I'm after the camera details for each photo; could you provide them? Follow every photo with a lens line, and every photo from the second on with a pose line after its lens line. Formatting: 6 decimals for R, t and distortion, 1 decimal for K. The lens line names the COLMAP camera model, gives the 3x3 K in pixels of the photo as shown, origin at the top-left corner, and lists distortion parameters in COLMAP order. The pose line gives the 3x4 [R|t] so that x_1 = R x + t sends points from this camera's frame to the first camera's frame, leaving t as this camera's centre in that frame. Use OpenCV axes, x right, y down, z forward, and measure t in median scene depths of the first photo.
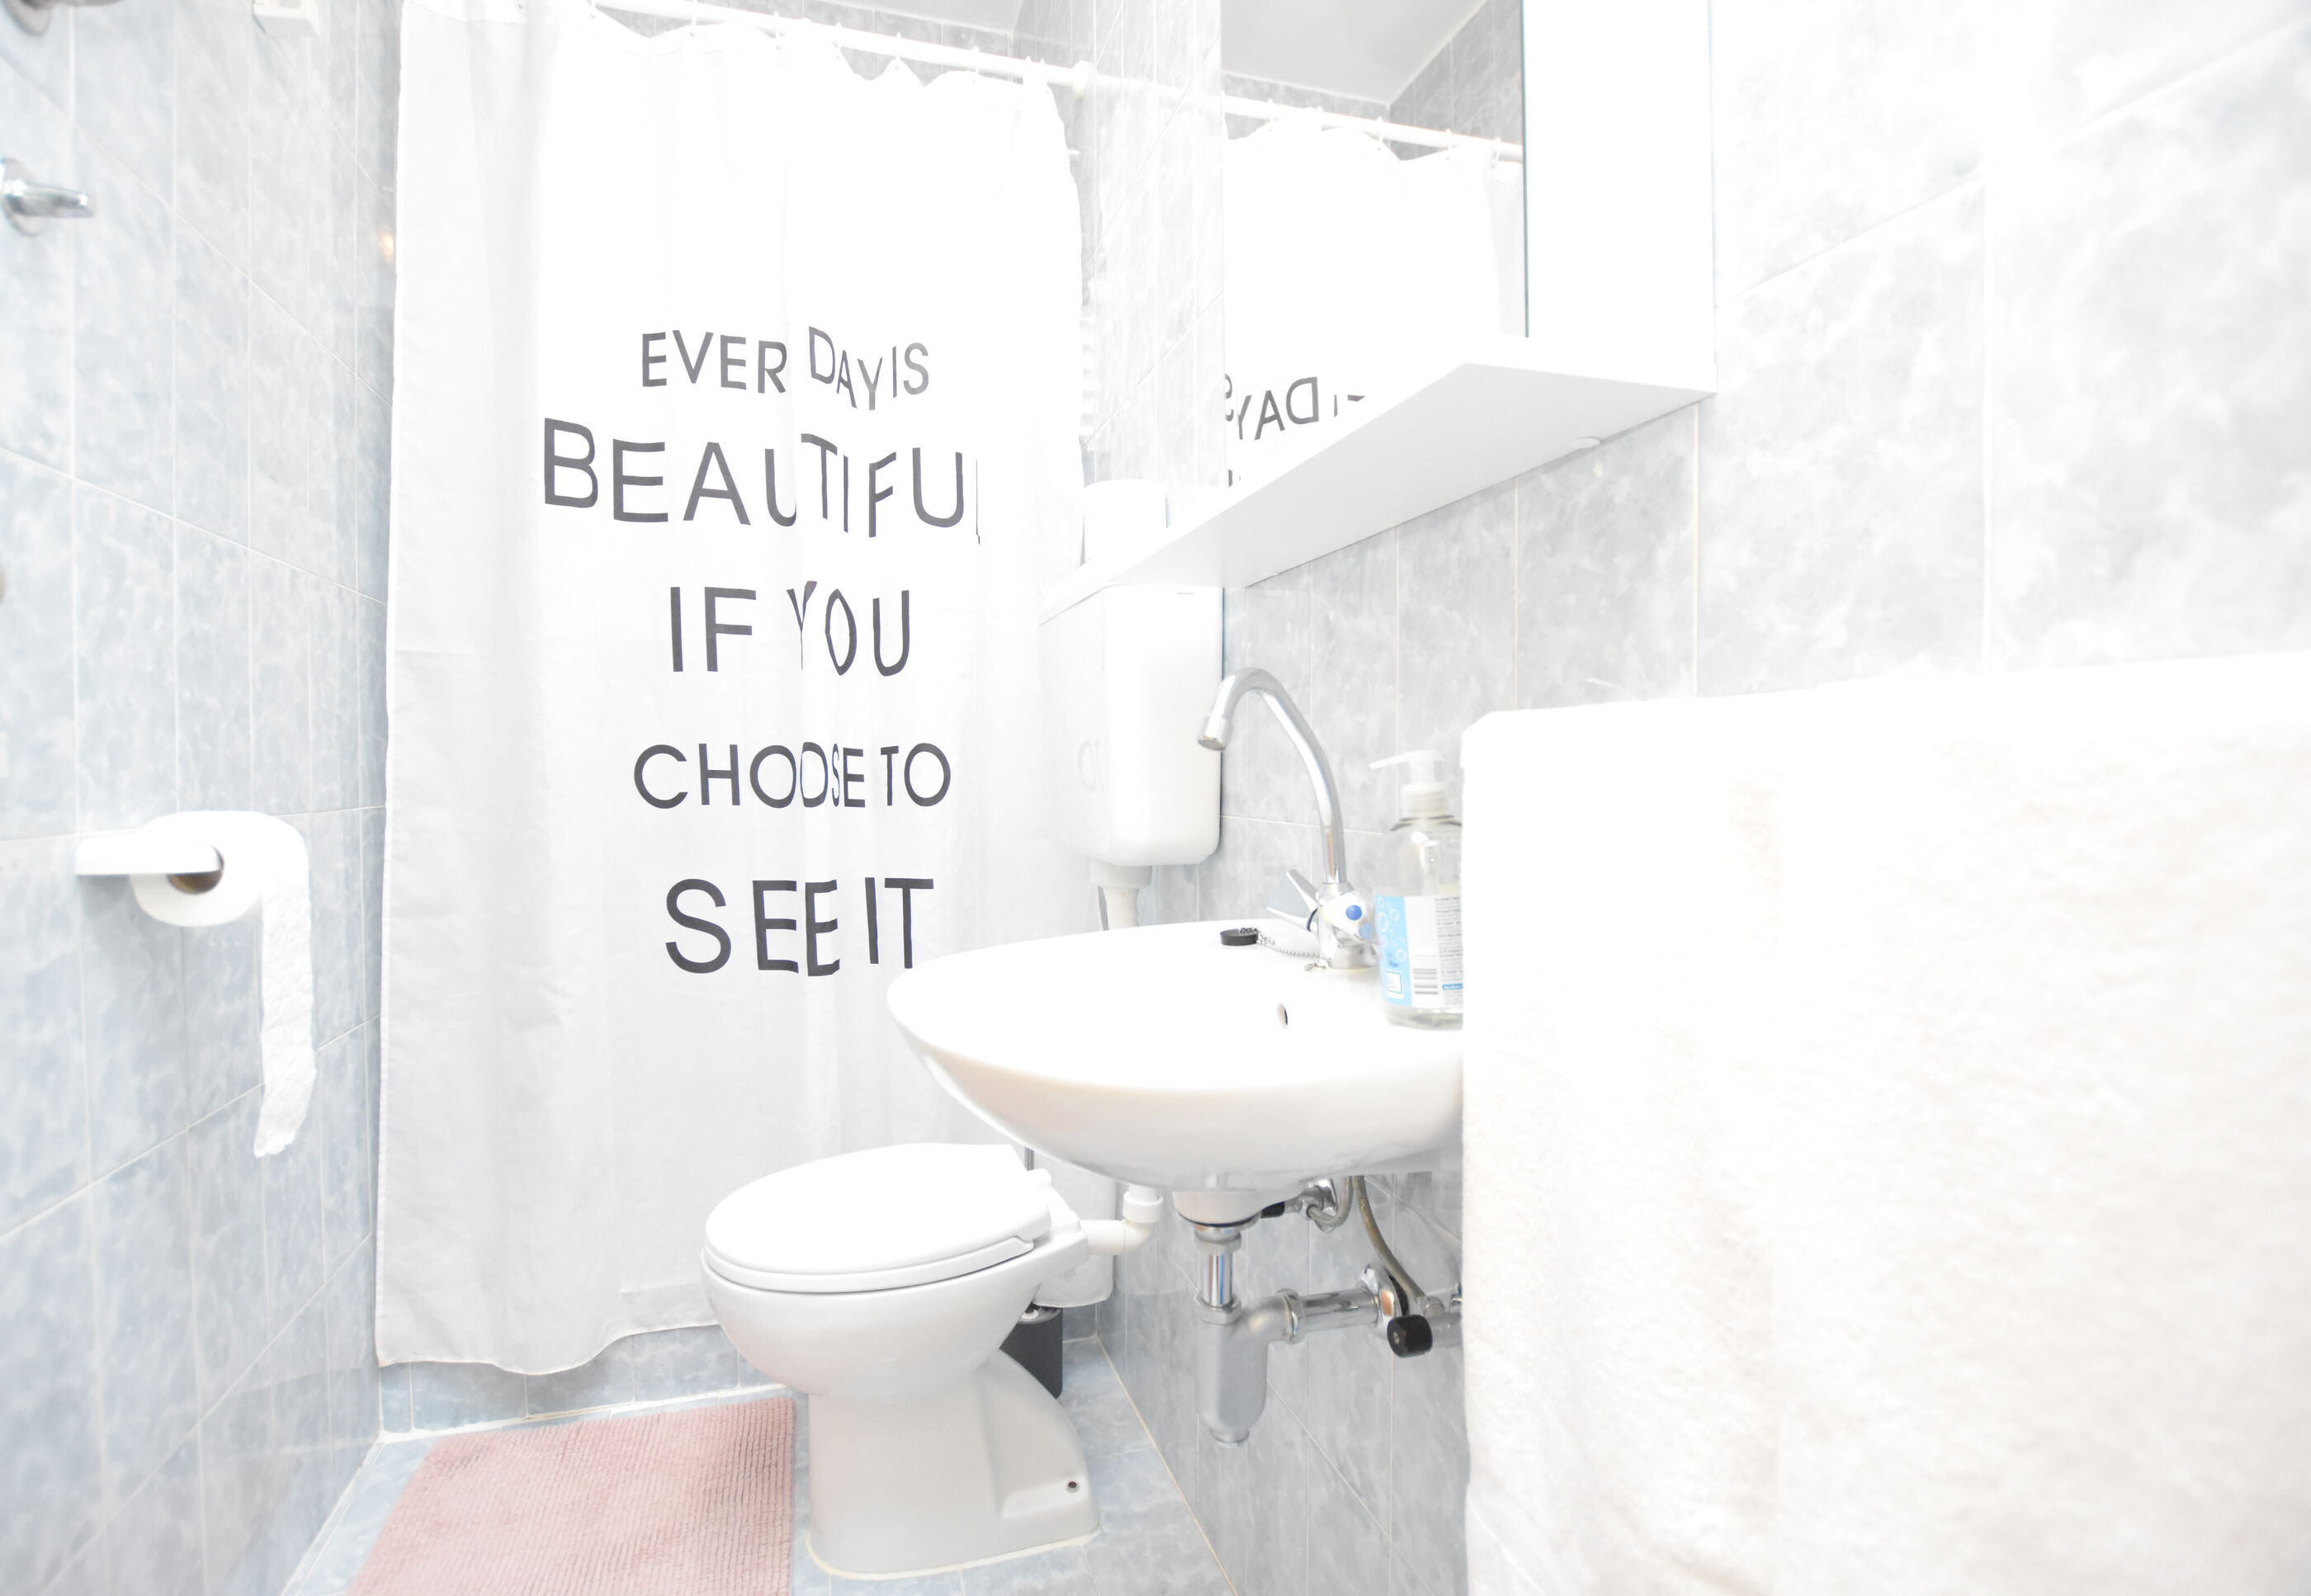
lens RADIAL K [[1039.3, 0, 1128.9], [0, 1039.3, 793.3], [0, 0, 1]] dist [-0.036181, 0.006836]
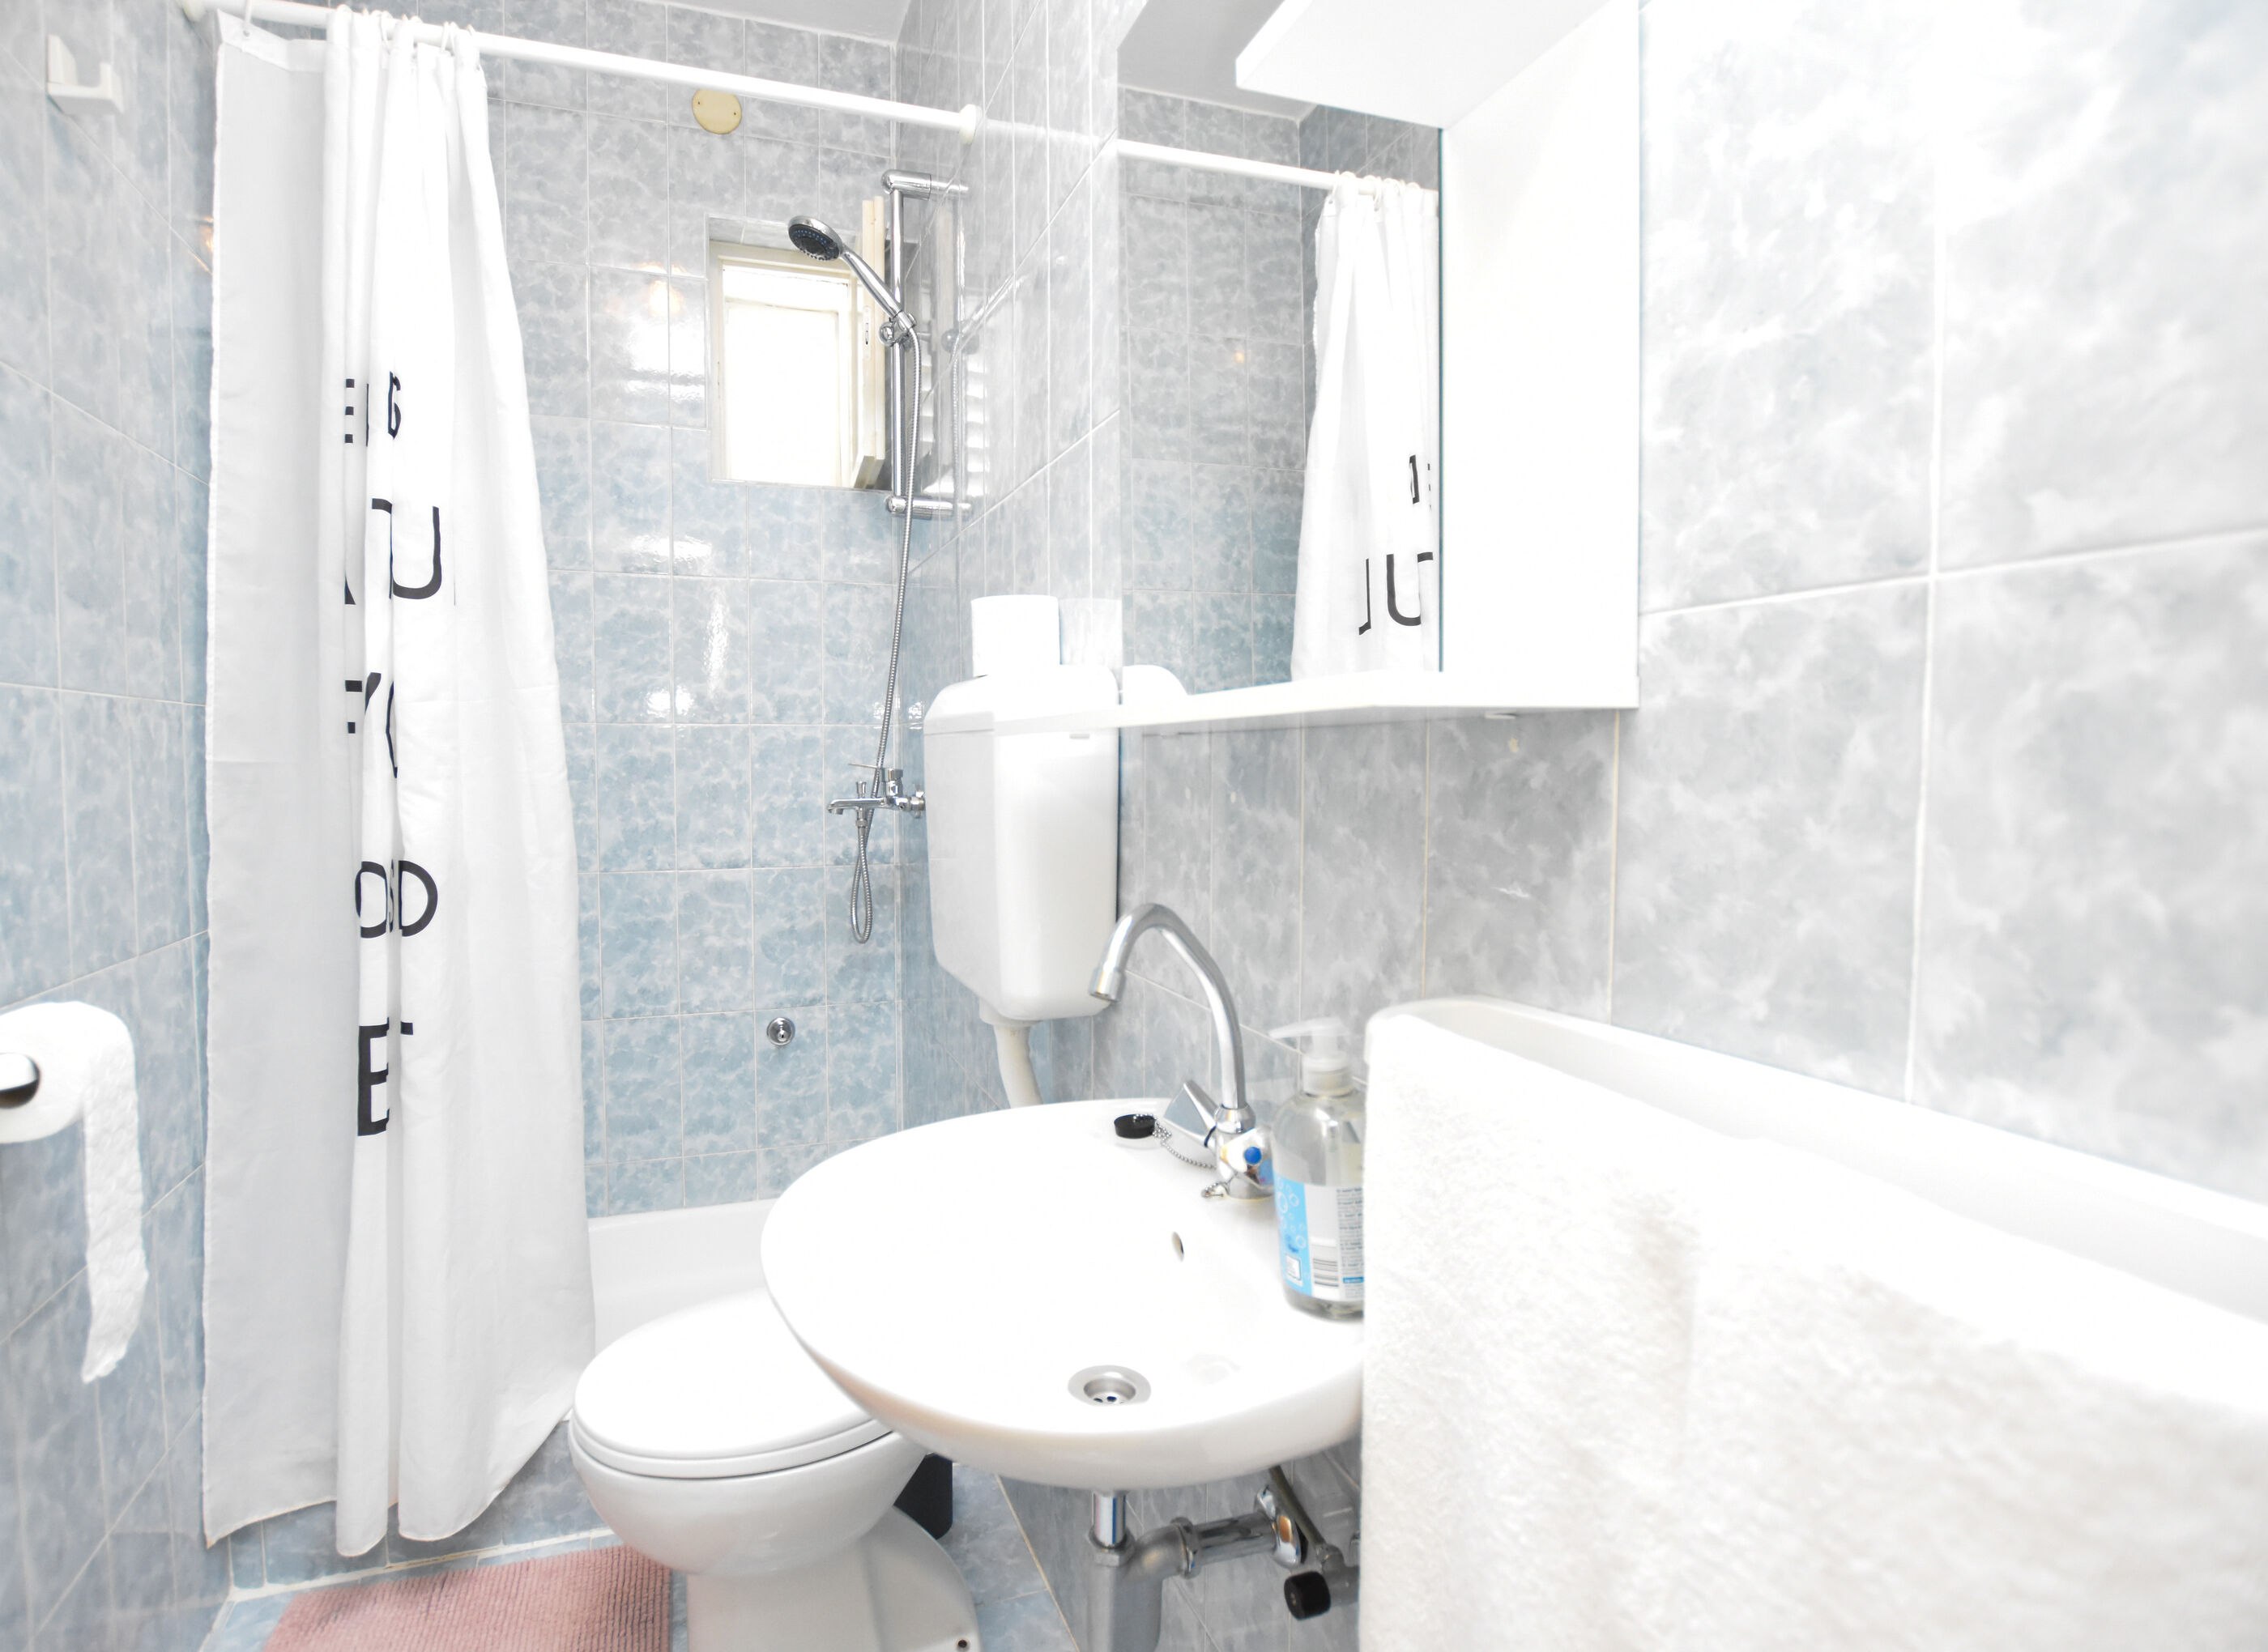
lens RADIAL K [[1093.3, 0, 1054.7], [0, 1093.3, 824.0], [0, 0, 1]] dist [-0.034789, 0.005963]
pose [[0.999604, -0.001000, 0.028105, 0.005137], [0.000228, 0.999623, 0.027461, -0.160477], [-0.028122, -0.027444, 0.999228, 0.009554]]
